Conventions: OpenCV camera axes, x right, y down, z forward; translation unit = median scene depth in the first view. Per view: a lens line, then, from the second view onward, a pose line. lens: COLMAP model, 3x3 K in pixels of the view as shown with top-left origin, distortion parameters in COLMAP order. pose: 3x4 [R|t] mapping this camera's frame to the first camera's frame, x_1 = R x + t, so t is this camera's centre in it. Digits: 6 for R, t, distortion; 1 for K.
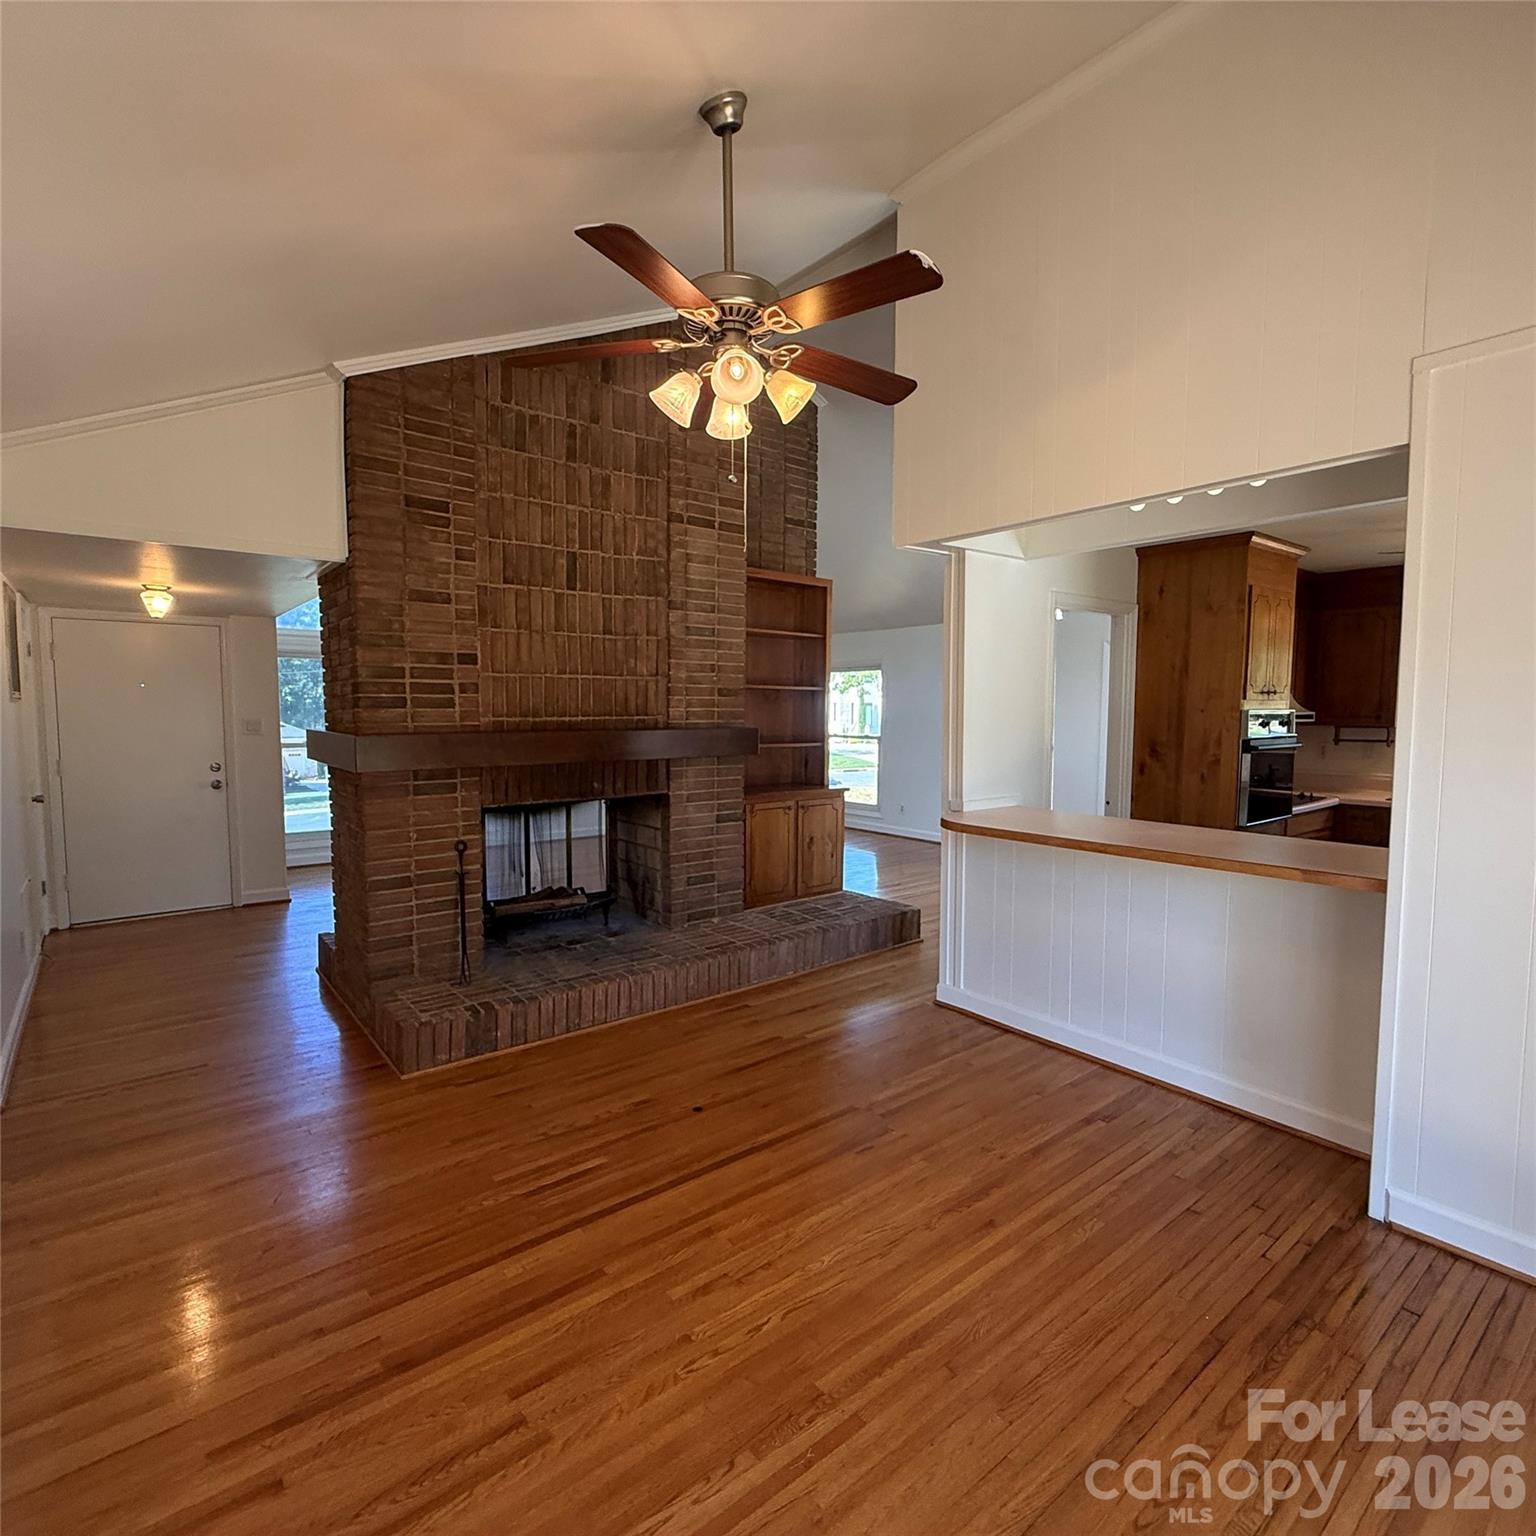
lens RADIAL K [[820.5, 0, 793.6], [0, 820.5, 768.8], [0, 0, 1]] dist [0.002544, 0.000358]
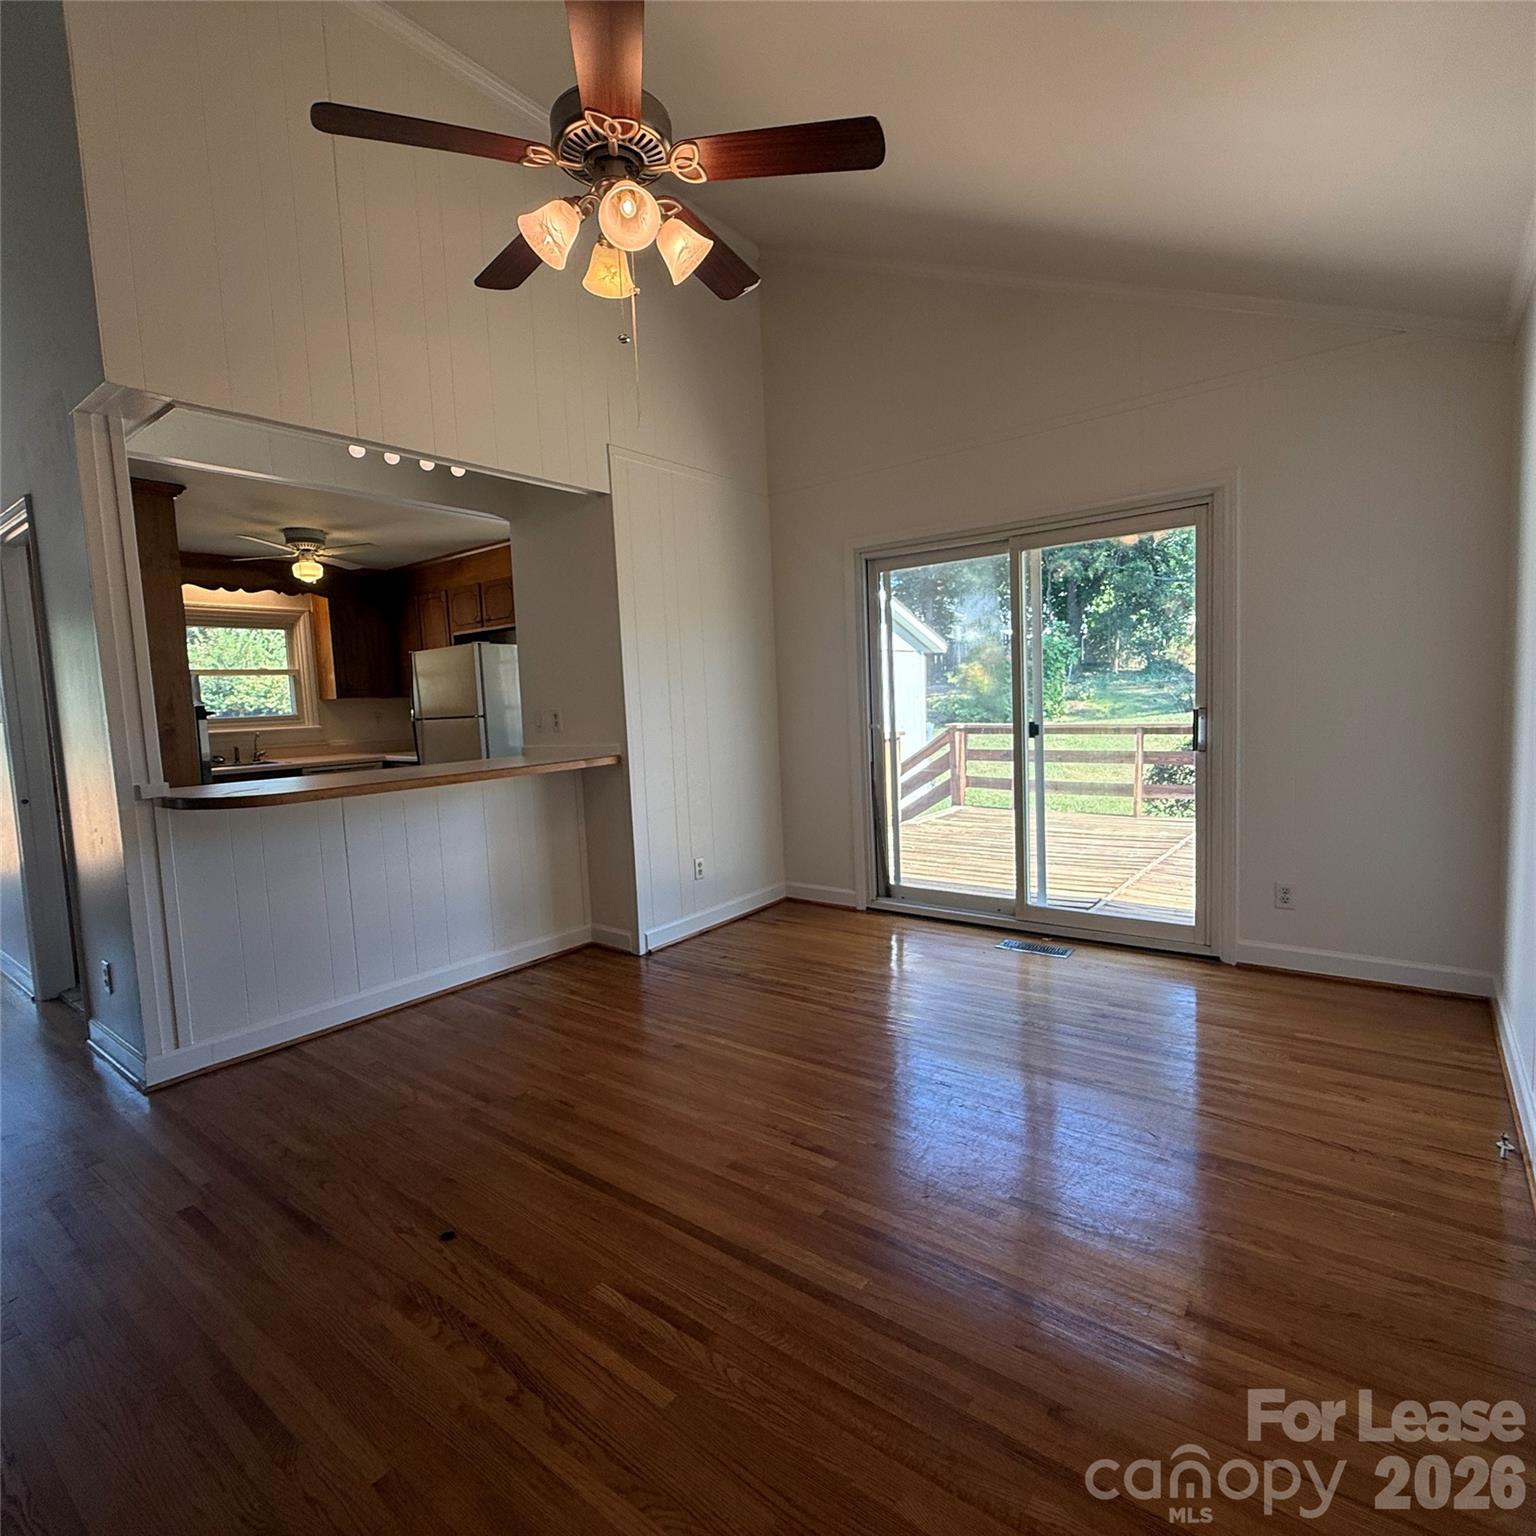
lens RADIAL K [[820.8, 0, 767.0], [0, 820.8, 769.6], [0, 0, 1]] dist [0.001849, -0.000477]
pose [[-0.219219, -0.078090, 0.972546, -0.843973], [0.113421, 0.987994, 0.104896, 0.025196], [-0.969061, 0.133303, -0.207730, 0.946454]]
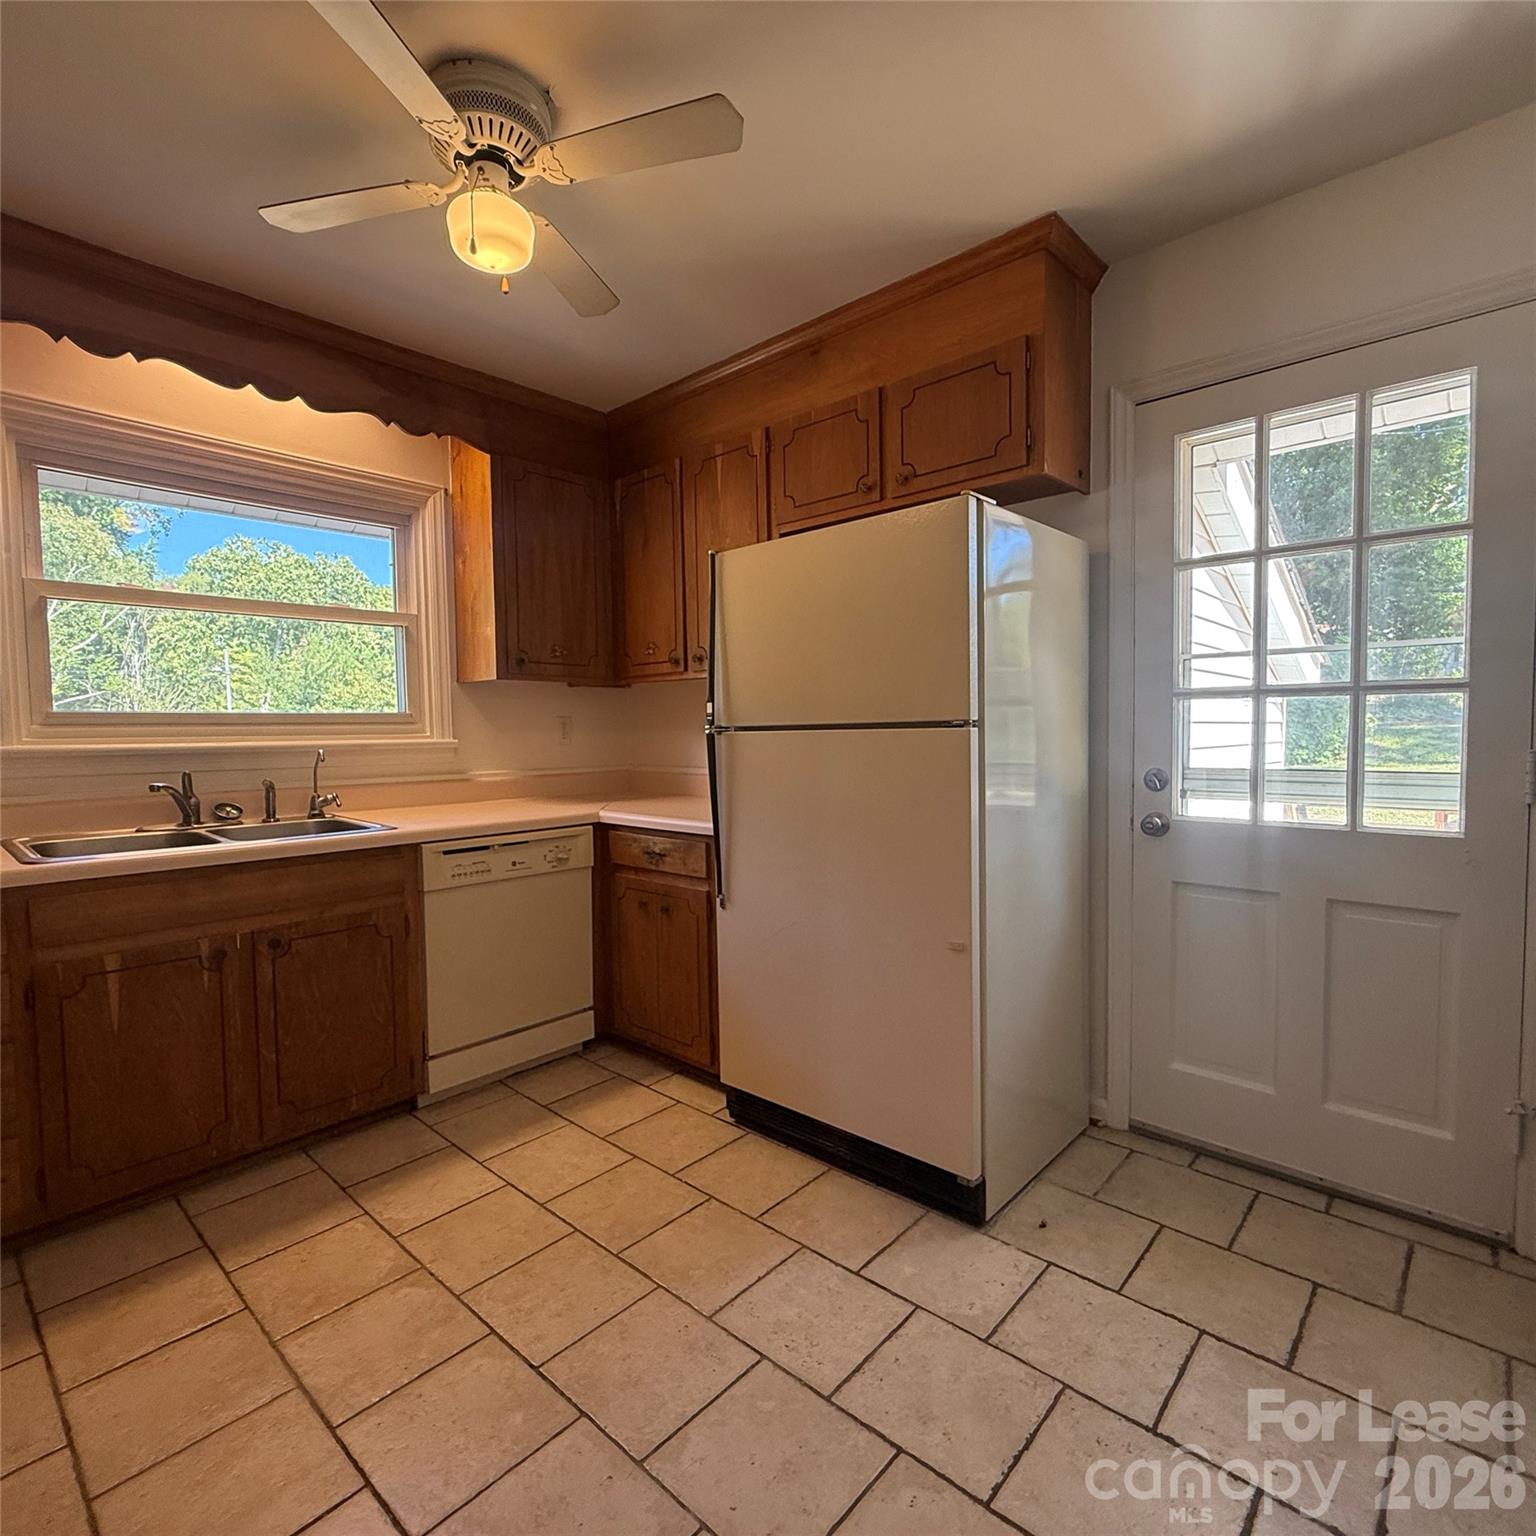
lens RADIAL K [[820.8, 0, 767.0], [0, 820.8, 769.6], [0, 0, 1]] dist [0.001849, -0.000477]
pose [[-0.140542, -0.051758, 0.988721, 0.682862], [0.084290, 0.994381, 0.064036, 0.007866], [-0.986480, 0.092339, -0.135389, 1.452471]]
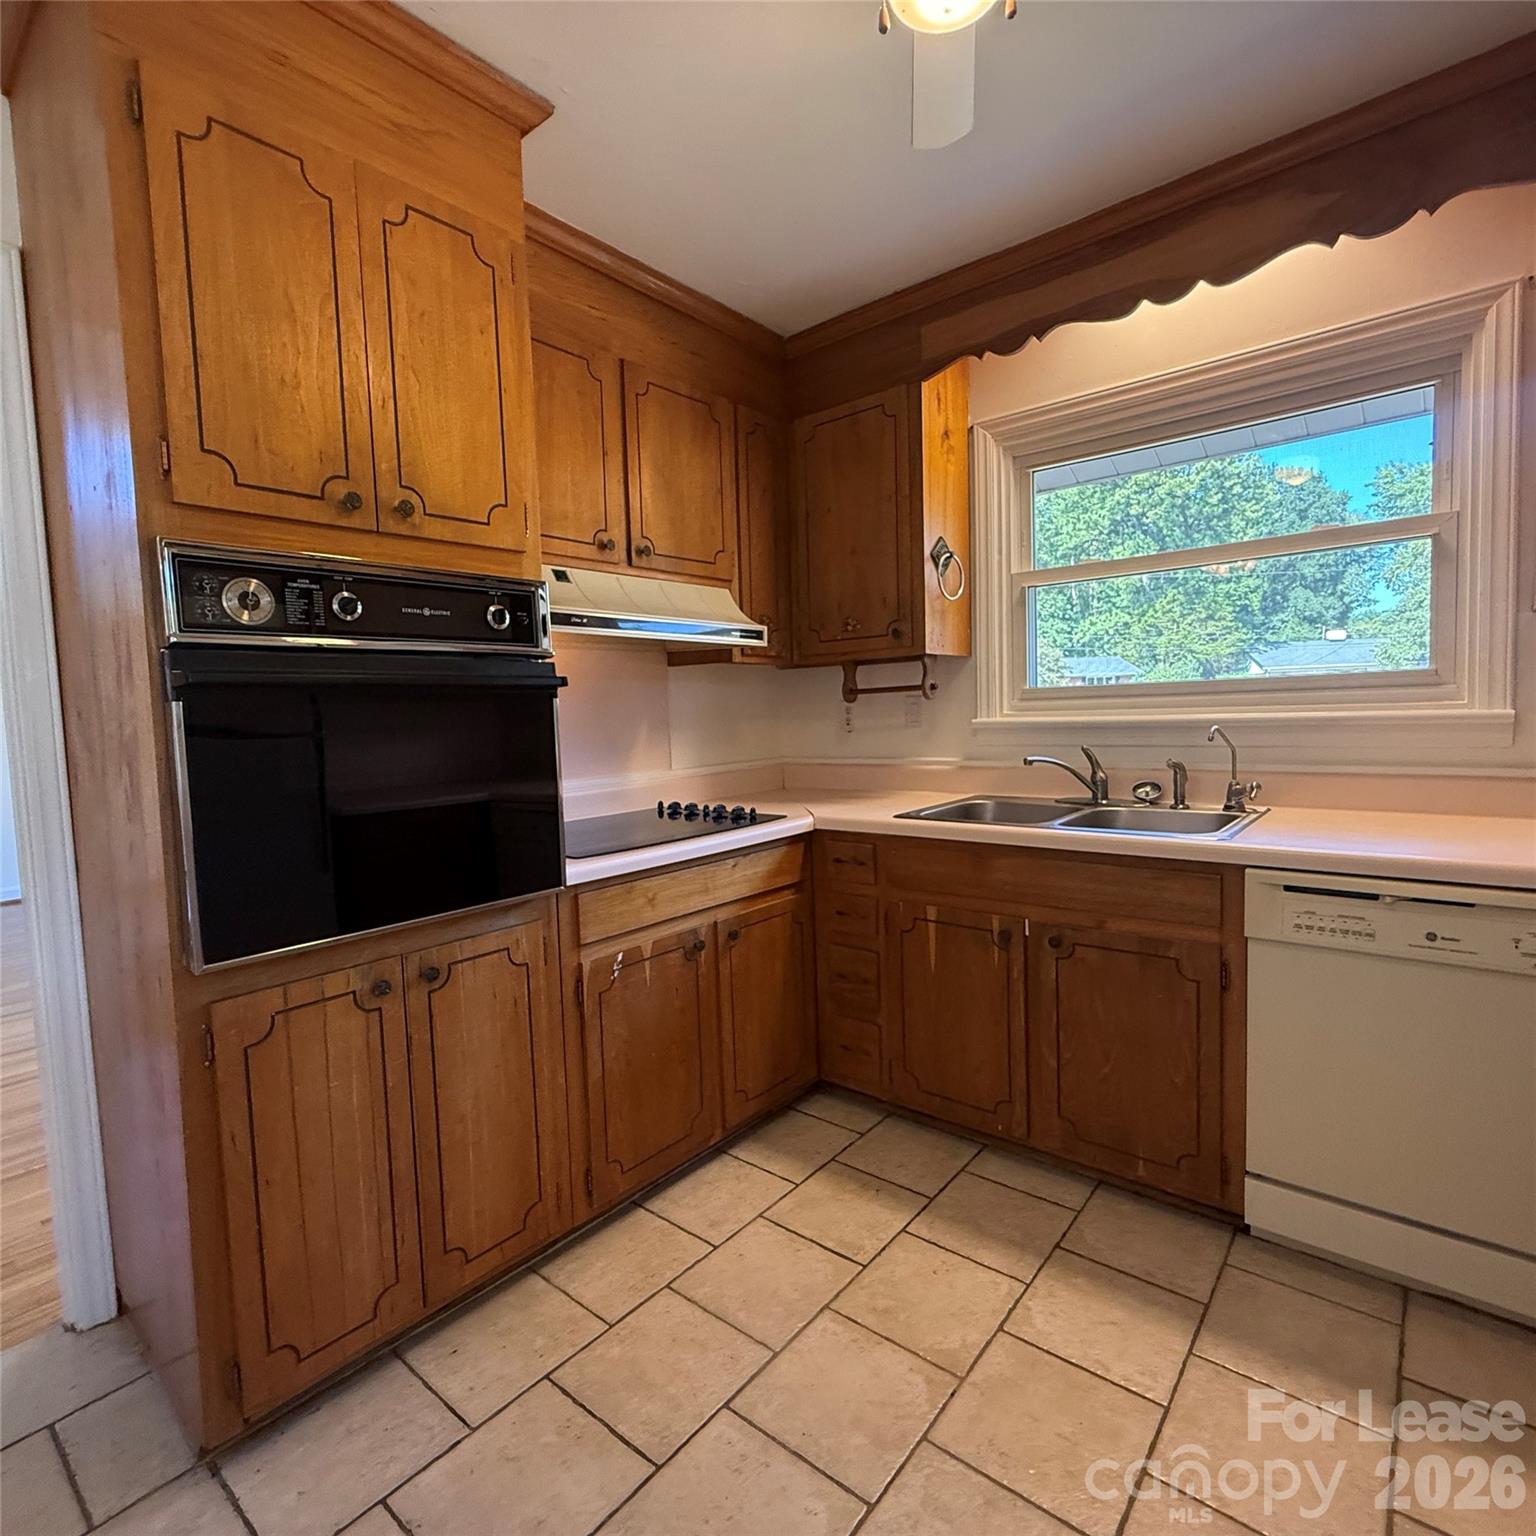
lens RADIAL K [[820.8, 0, 767.0], [0, 820.8, 769.6], [0, 0, 1]] dist [0.001849, -0.000477]
pose [[0.982501, -0.044813, 0.180786, 1.153437], [0.046226, 0.998924, -0.003608, 0.025876], [-0.180430, 0.011902, 0.983516, 1.165813]]
